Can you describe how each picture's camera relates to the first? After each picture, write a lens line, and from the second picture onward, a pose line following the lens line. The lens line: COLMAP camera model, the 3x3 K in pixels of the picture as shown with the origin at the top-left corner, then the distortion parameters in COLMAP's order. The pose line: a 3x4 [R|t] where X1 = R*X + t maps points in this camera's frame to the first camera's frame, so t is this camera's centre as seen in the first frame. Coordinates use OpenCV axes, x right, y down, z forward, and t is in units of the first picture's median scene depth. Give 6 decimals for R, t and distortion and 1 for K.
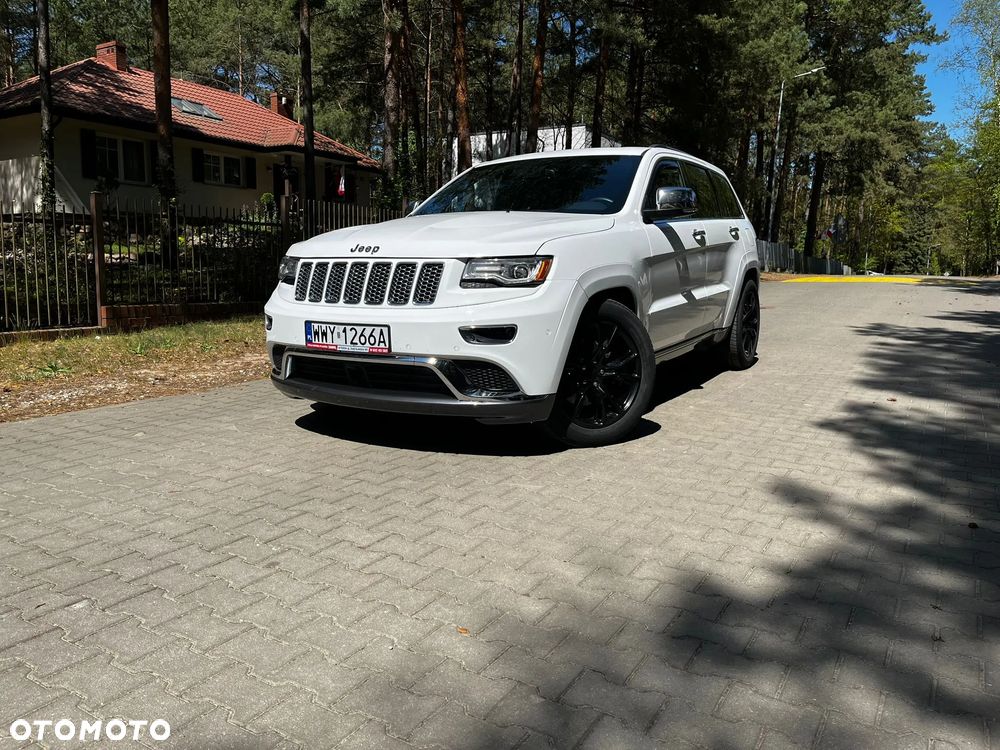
lens RADIAL K [[760.1, 0, 495.1], [0, 760.1, 374.1], [0, 0, 1]] dist [0.072017, -0.101376]
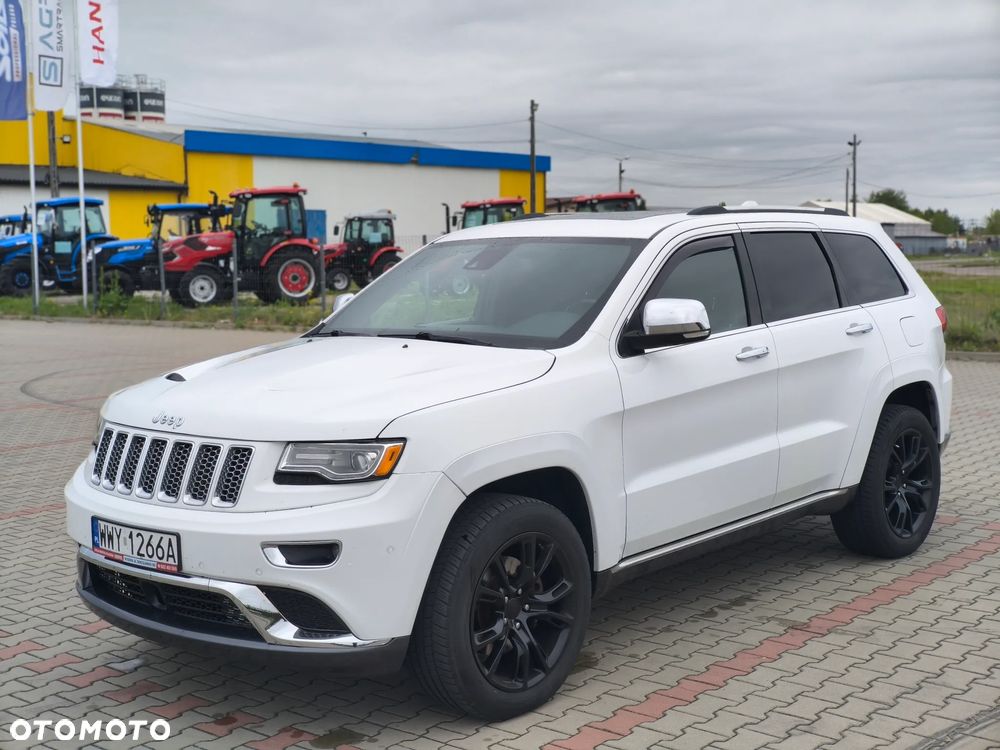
lens RADIAL K [[1375.2, 0, 497.7], [0, 1375.2, 377.3], [0, 0, 1]] dist [0.058977, 0.028806]
pose [[0.980699, 0.004086, -0.195481, 0.387067], [-0.014395, 0.998577, -0.051344, -0.139972], [0.194993, 0.053167, 0.979363, -0.220080]]
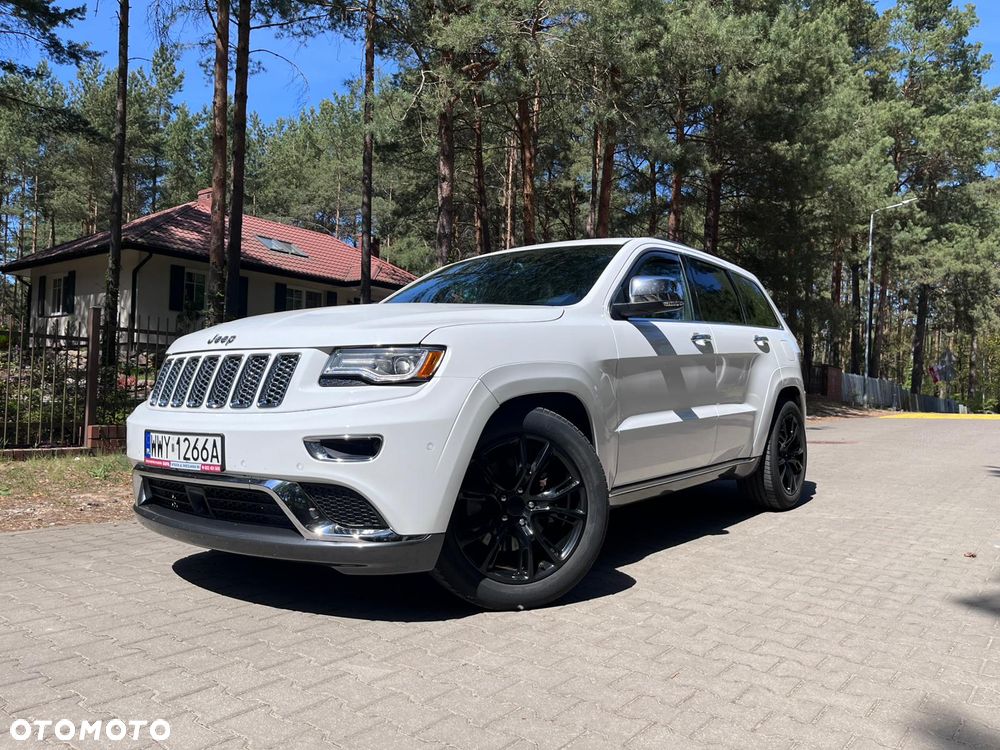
lens RADIAL K [[763.8, 0, 506.4], [0, 763.8, 378.9], [0, 0, 1]] dist [0.062684, -0.096088]
pose [[0.993629, 0.006897, -0.112494, 0.209298], [-0.025925, 0.985348, -0.168573, 0.002498], [0.109683, 0.170415, 0.979249, 0.257282]]
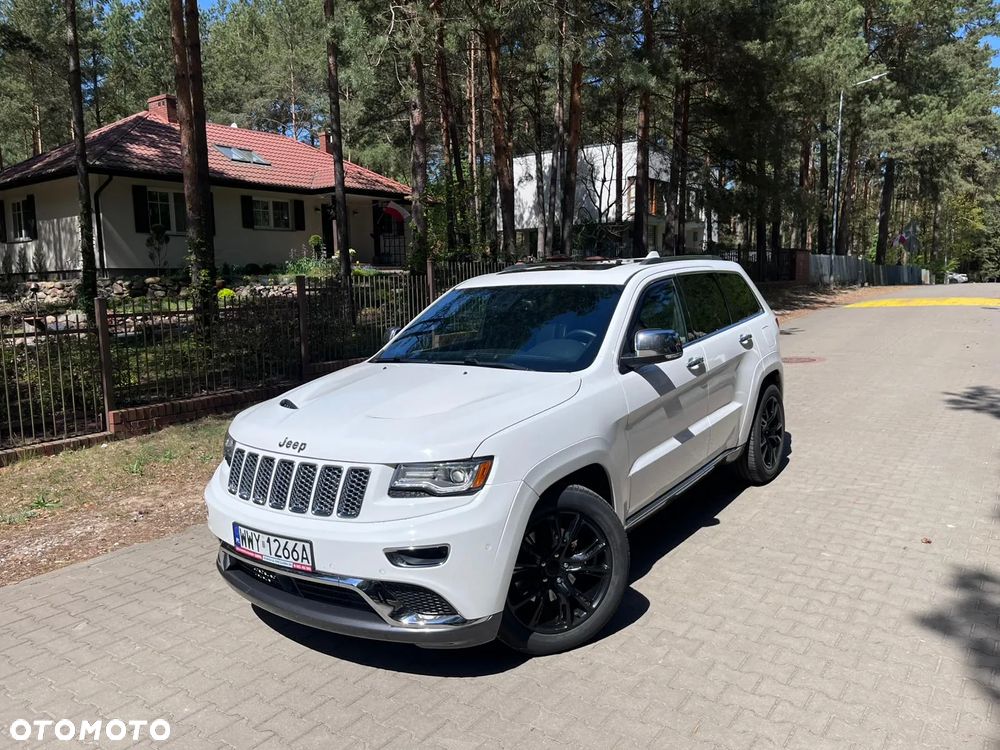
lens RADIAL K [[763.3, 0, 500.0], [0, 763.3, 375.0], [0, 0, 1]] dist [0.068550, -0.107437]
pose [[0.996075, -0.030967, -0.082922, 0.152166], [0.030171, 0.999486, -0.010831, -0.226987], [0.083215, 0.008286, 0.996497, 0.108140]]
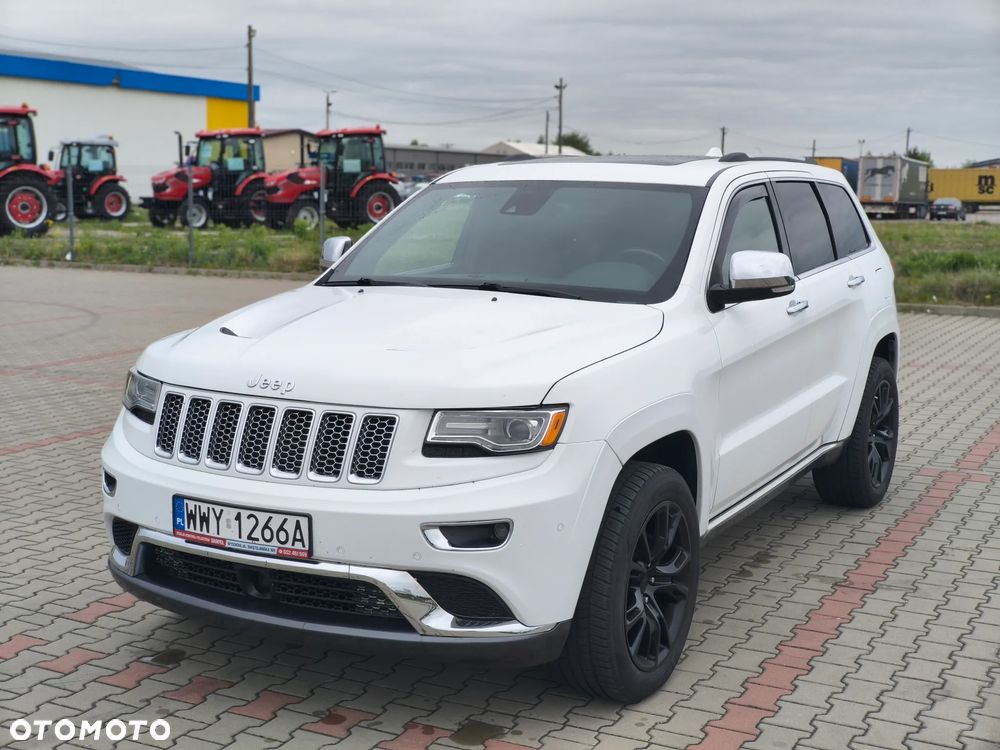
lens RADIAL K [[1375.2, 0, 497.7], [0, 1375.2, 377.3], [0, 0, 1]] dist [0.058977, 0.028806]
pose [[0.999325, 0.007044, 0.036047, -0.023431], [-0.006779, 0.999949, -0.007443, -0.160335], [-0.036097, 0.007193, 0.999322, -0.146660]]
